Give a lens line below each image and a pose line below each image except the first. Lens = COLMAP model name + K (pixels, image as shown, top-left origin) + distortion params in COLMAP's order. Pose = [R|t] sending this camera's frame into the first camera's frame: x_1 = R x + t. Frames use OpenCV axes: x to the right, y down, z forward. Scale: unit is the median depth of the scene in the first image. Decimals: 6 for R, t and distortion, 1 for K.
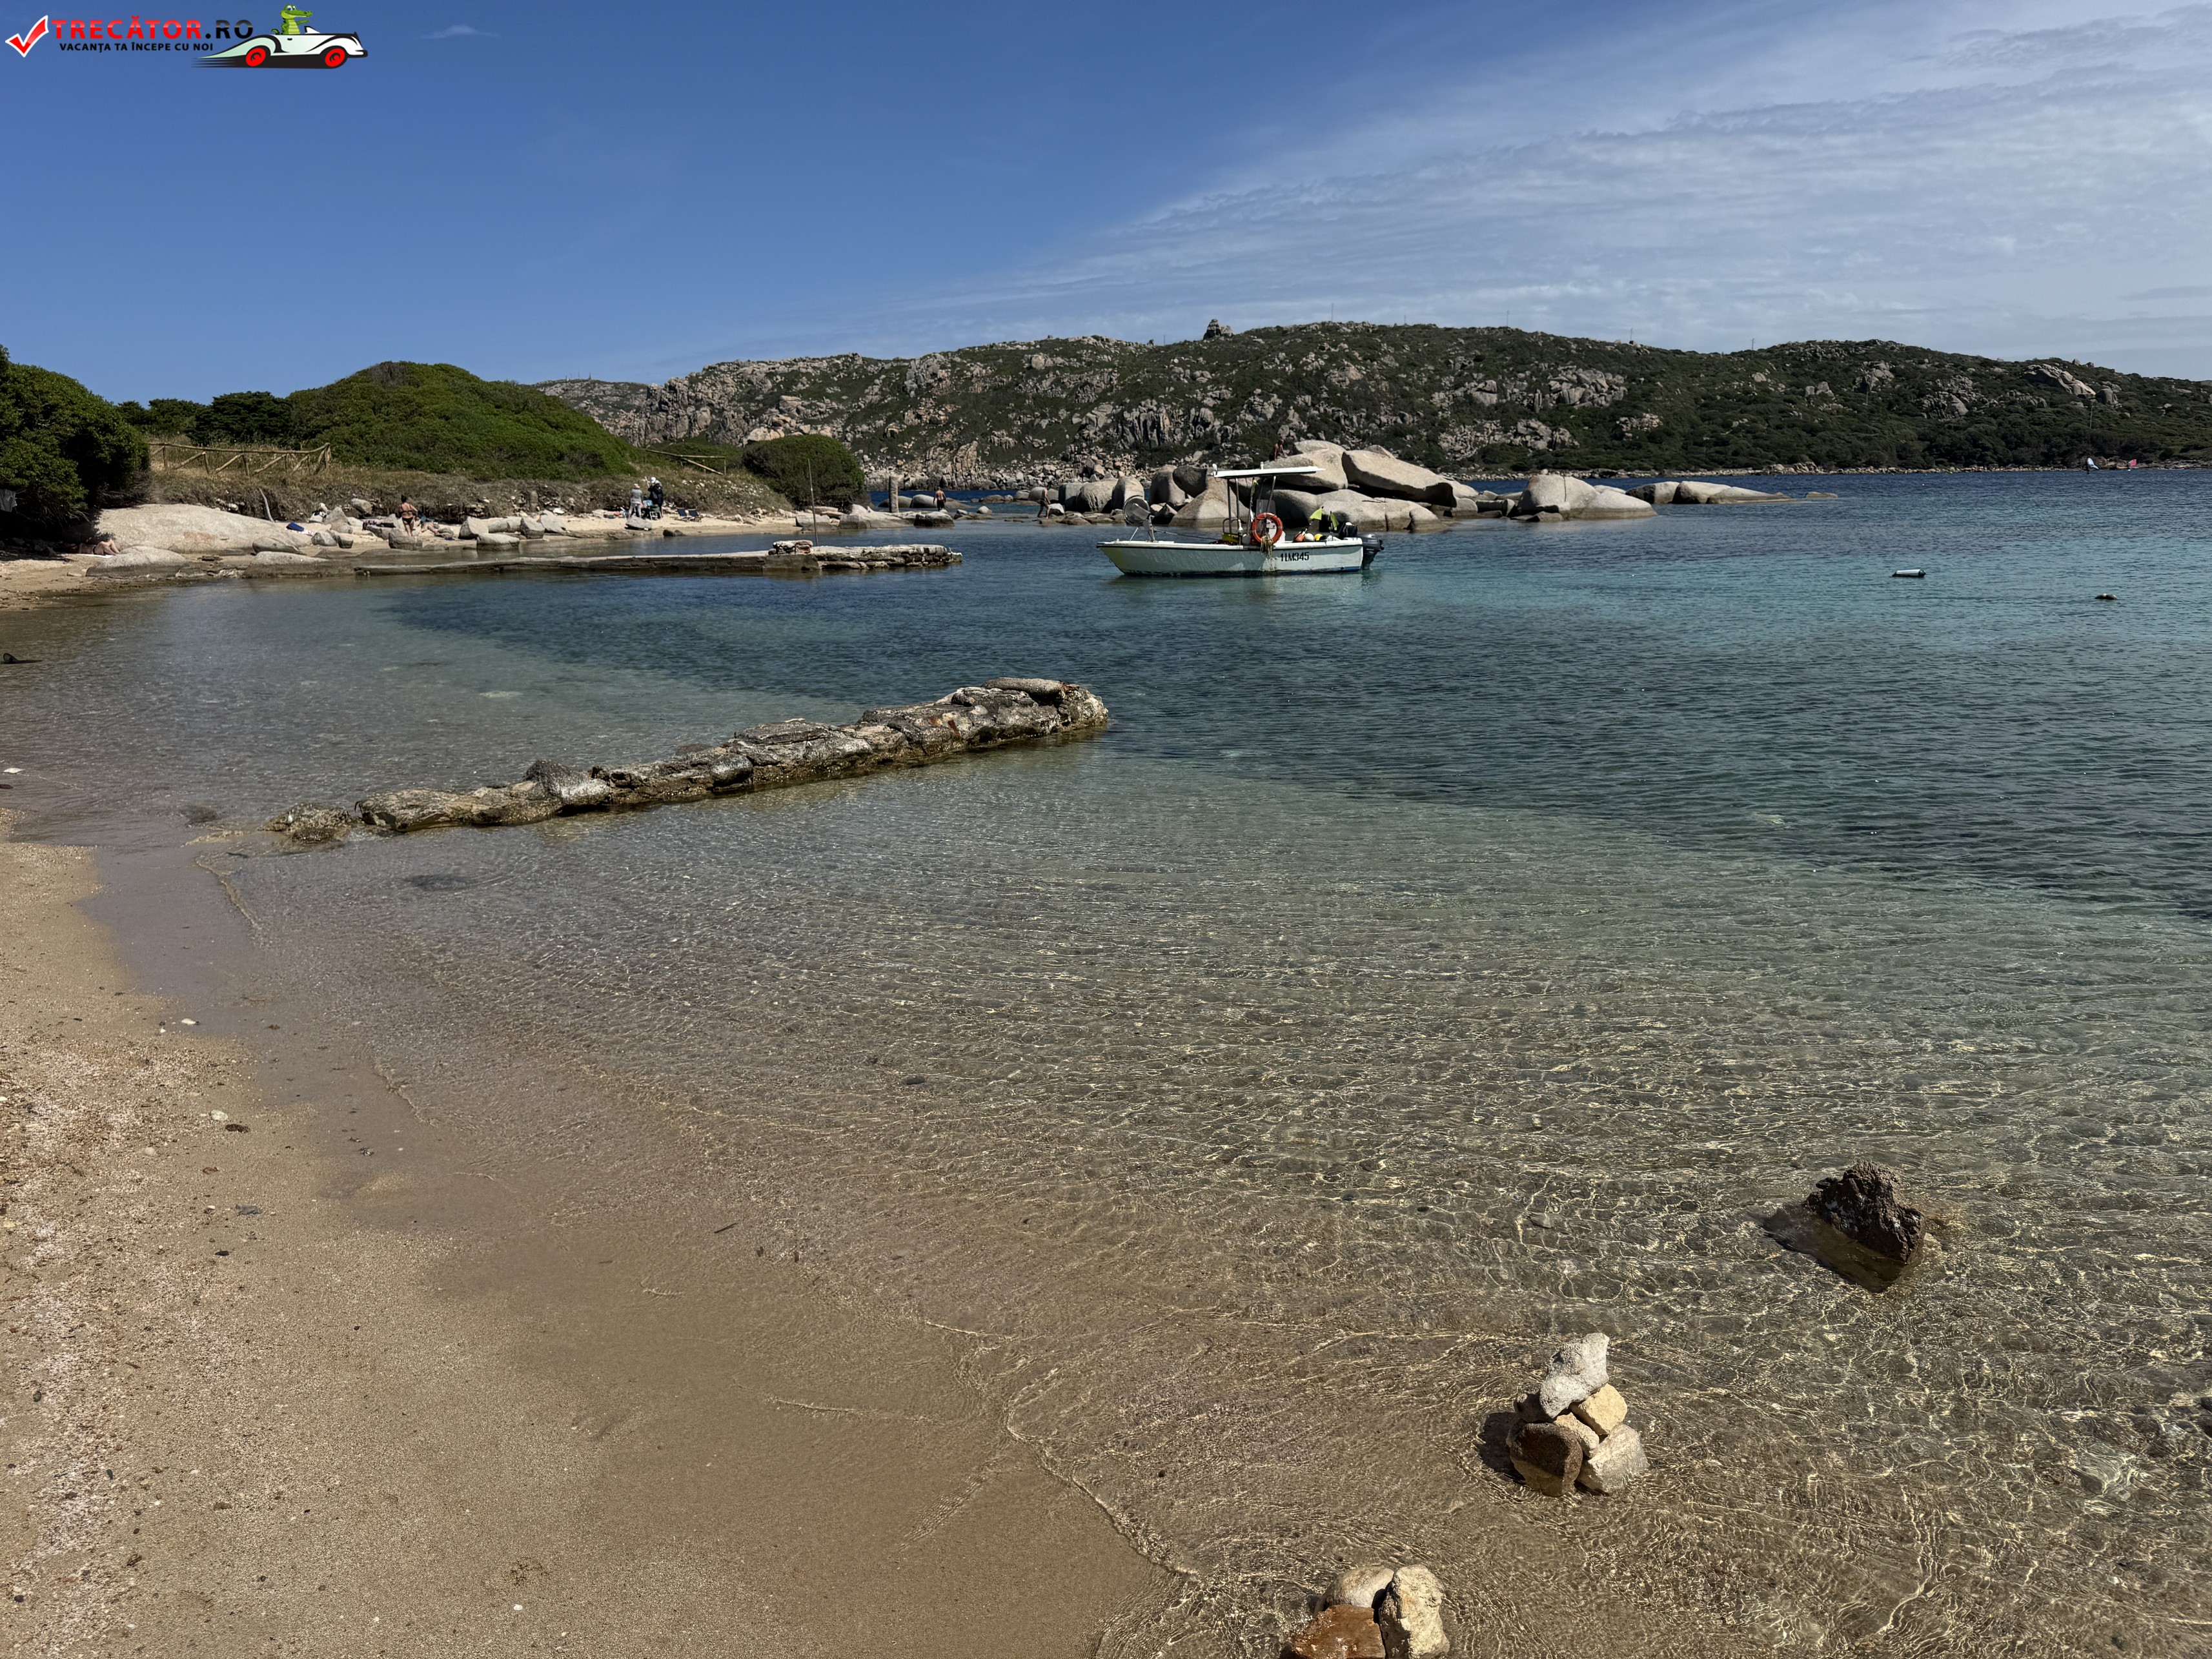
lens RADIAL K [[1555.6, 0, 1119.6], [0, 1555.6, 848.4], [0, 0, 1]] dist [0.007355, -0.022495]
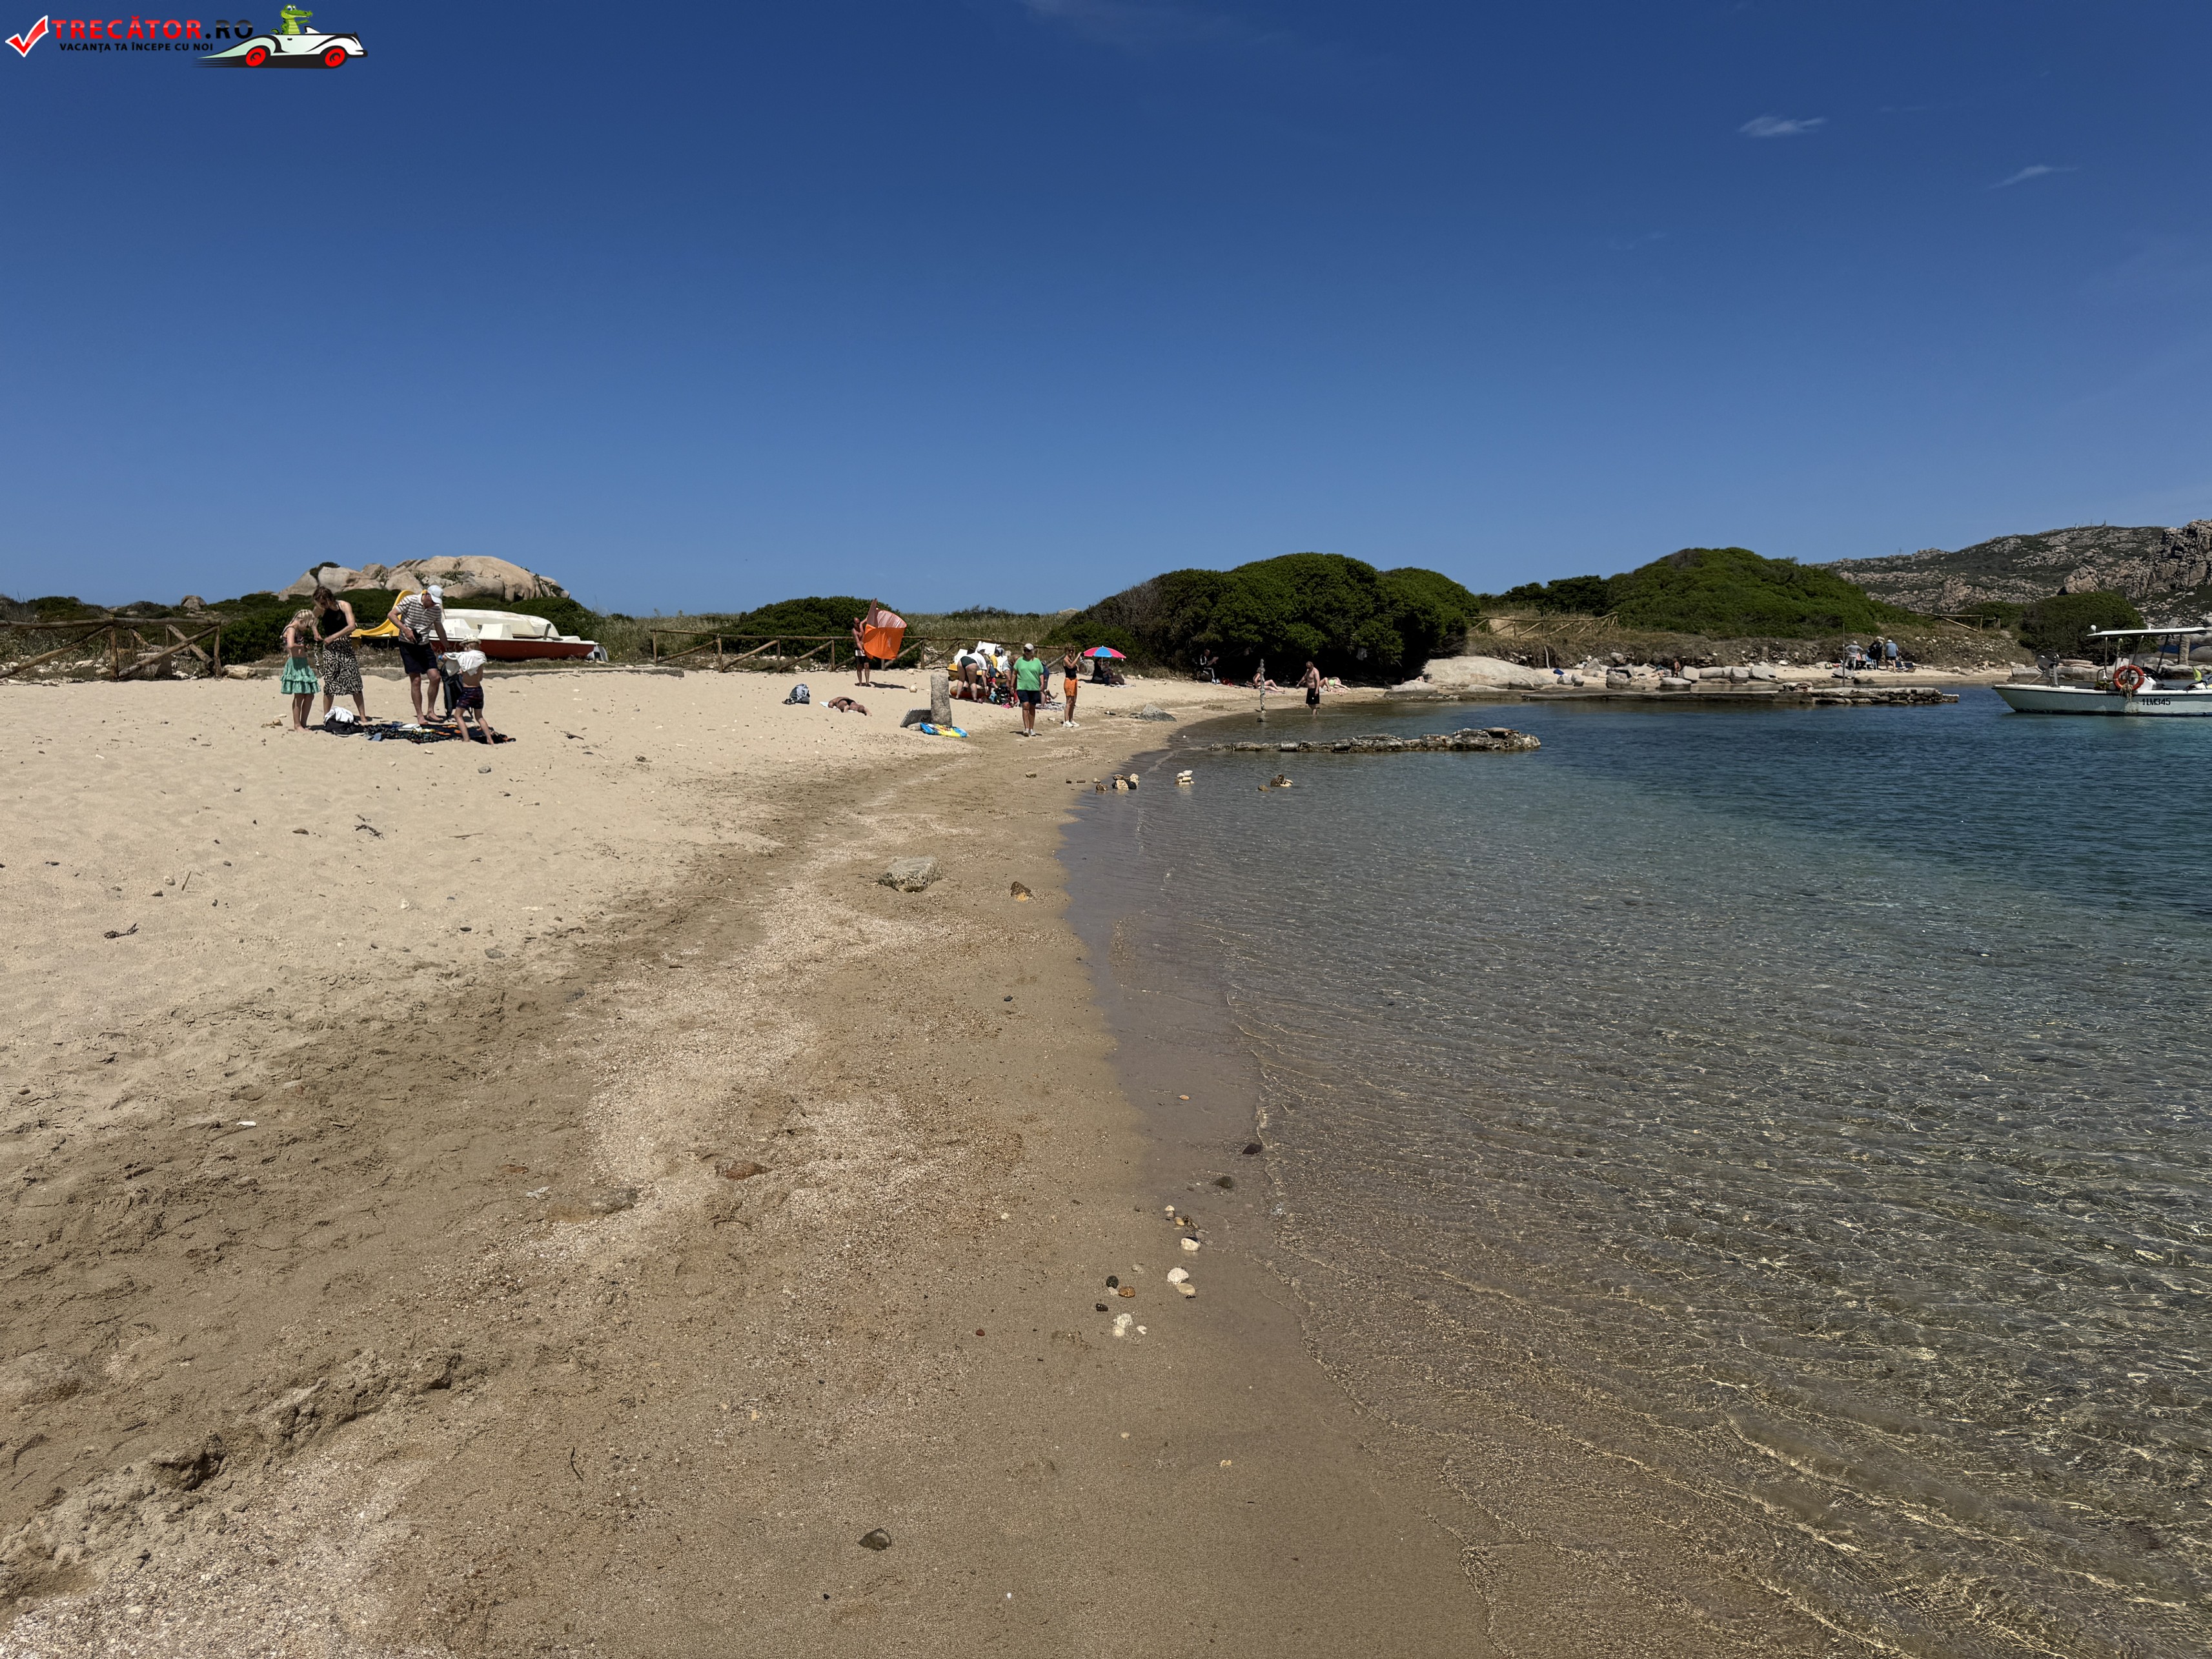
lens RADIAL K [[1548.6, 0, 1105.9], [0, 1548.6, 842.7], [0, 0, 1]] dist [0.040356, -0.054099]
pose [[0.634651, 0.094040, -0.767056, 0.245375], [-0.170116, 0.985222, -0.019965, 0.037552], [0.753842, 0.143159, 0.641270, -0.167017]]
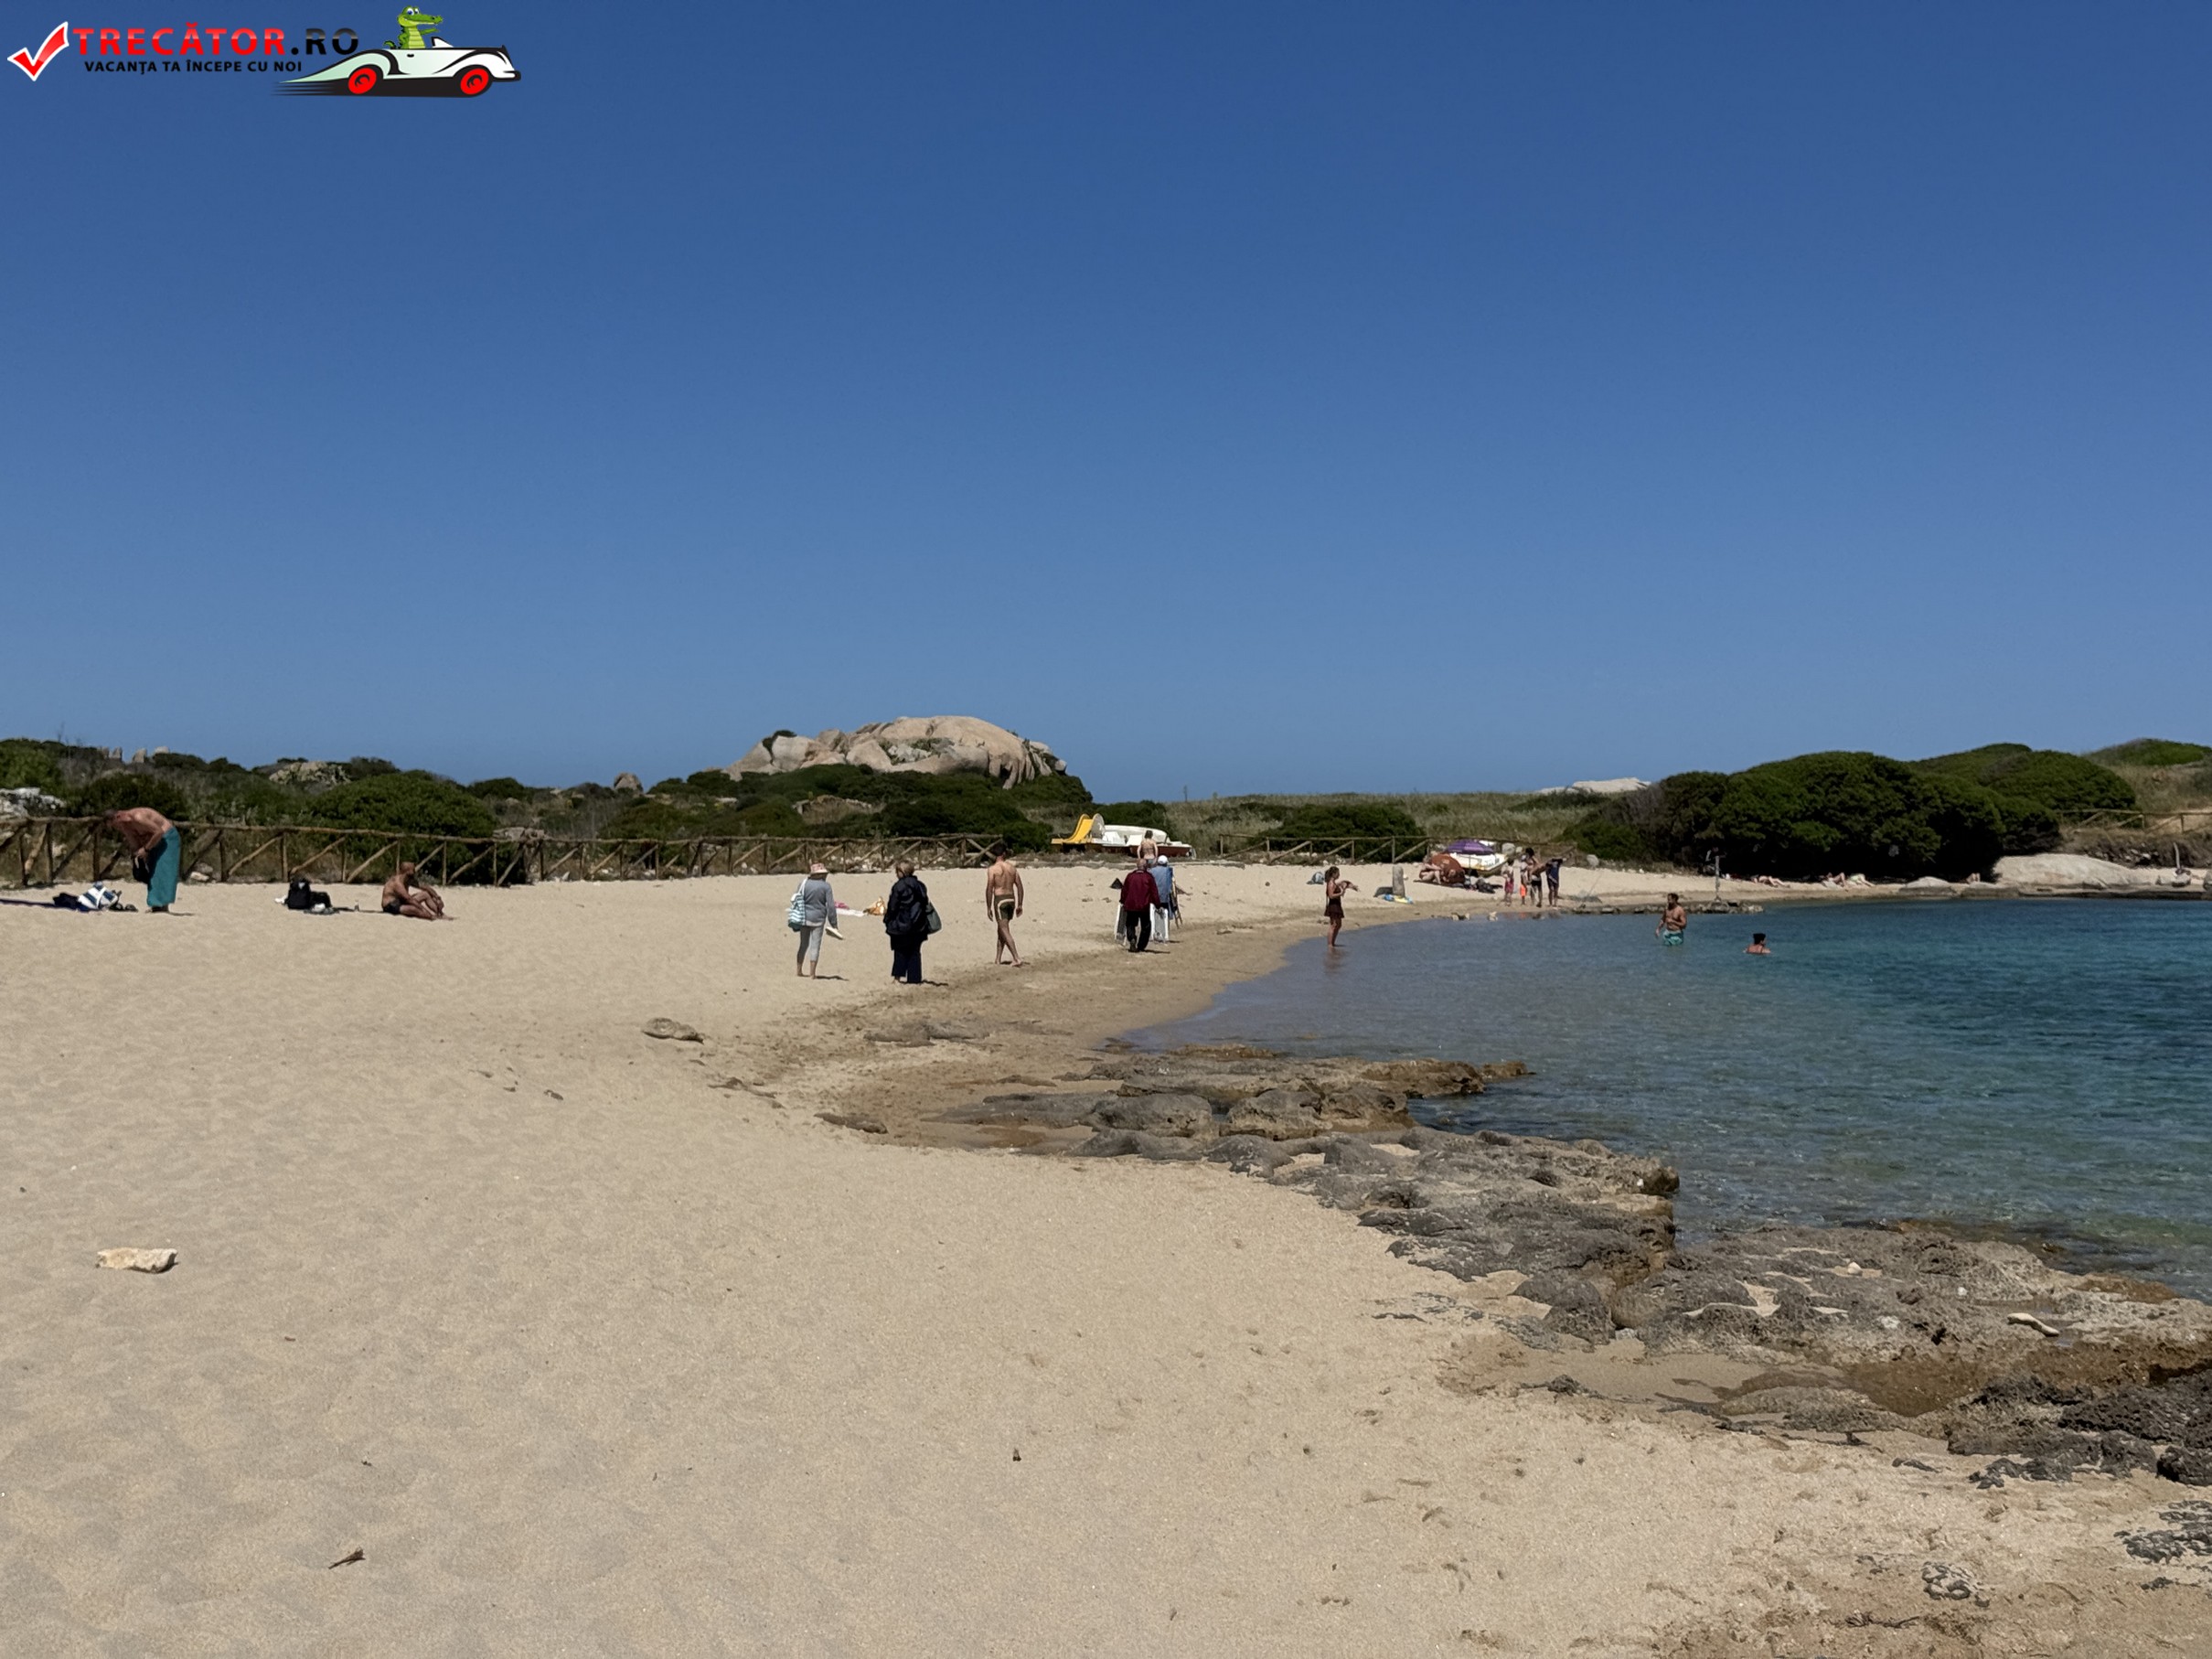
lens RADIAL K [[3064.6, 0, 1107.4], [0, 3064.6, 838.6], [0, 0, 1]] dist [0.130580, 0.000000]
pose [[0.387746, 0.001244, -0.921766, 1.127062], [-0.203471, 0.975447, -0.084274, 0.124222], [0.899029, 0.220229, 0.378479, -0.588041]]
